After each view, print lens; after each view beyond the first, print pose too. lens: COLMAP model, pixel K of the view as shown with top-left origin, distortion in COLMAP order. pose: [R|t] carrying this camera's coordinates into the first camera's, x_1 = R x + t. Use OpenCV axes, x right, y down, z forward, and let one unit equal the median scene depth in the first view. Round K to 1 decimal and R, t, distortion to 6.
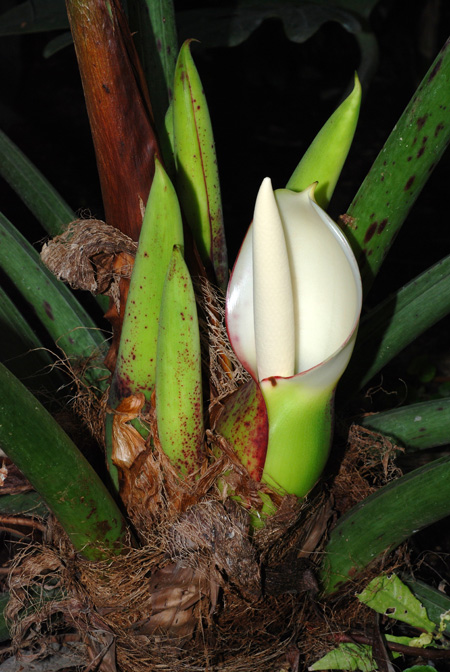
lens RADIAL K [[1956.6, 0, 225.0], [0, 1956.6, 336.0], [0, 0, 1]] dist [0.026336, -0.780027]
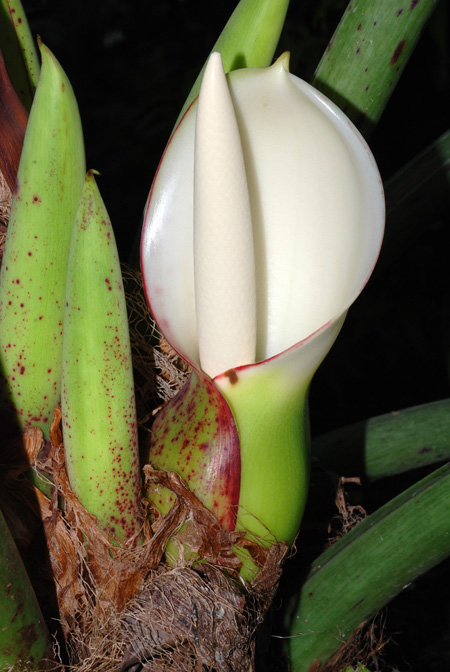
lens RADIAL K [[1956.6, 0, 225.0], [0, 1956.6, 336.0], [0, 0, 1]] dist [0.026336, -0.780027]
pose [[0.936955, -0.129638, 0.324514, -0.191712], [0.170331, 0.980281, -0.100185, 0.075735], [-0.305127, 0.149144, 0.940560, 0.368940]]
